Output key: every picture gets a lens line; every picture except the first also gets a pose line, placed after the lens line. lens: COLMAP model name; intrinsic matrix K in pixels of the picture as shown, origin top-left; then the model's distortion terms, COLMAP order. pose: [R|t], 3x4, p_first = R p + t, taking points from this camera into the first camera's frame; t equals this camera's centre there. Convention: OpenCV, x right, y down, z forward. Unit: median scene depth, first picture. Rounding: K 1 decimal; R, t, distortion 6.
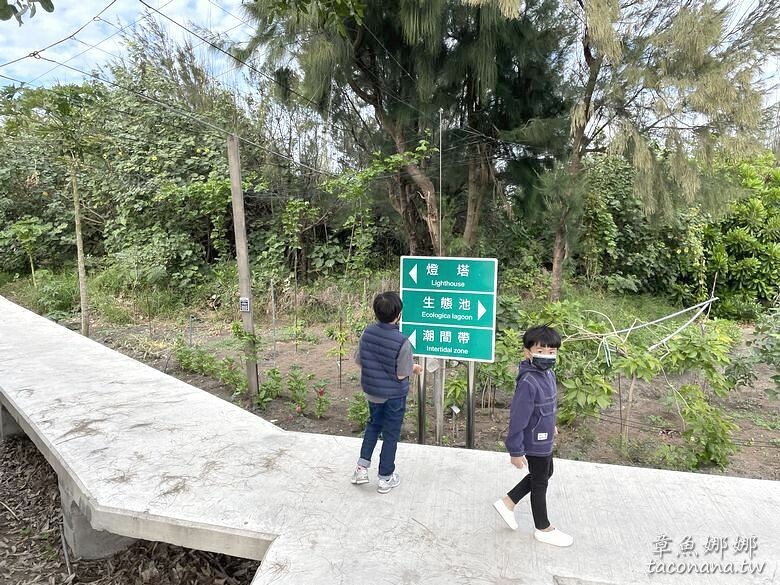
lens RADIAL K [[596.3, 0, 390.3], [0, 596.3, 288.0], [0, 0, 1]] dist [-0.002899, -0.000369]
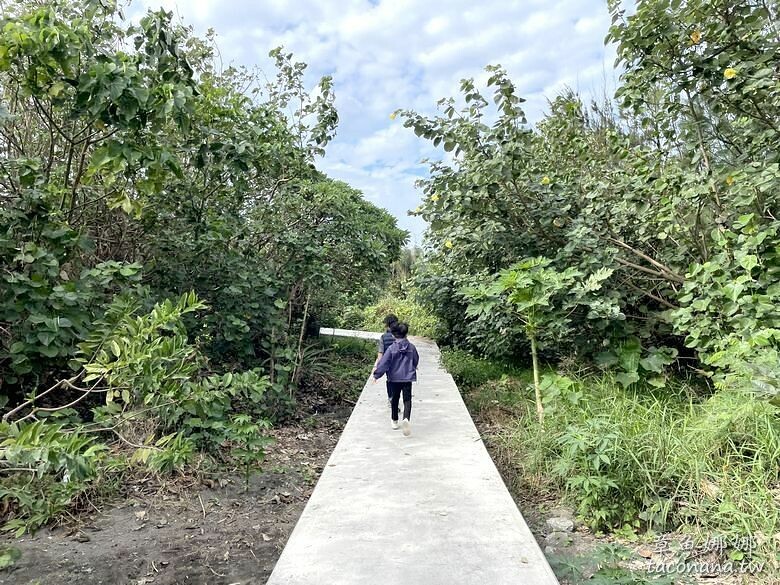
lens RADIAL K [[596.3, 0, 390.0], [0, 596.3, 291.5], [0, 0, 1]] dist [-0.002899, -0.000369]
pose [[0.732984, -0.008474, -0.680193, -0.377478], [-0.078667, 0.992158, -0.097133, -0.038251], [0.675682, 0.124706, 0.726569, 0.597701]]
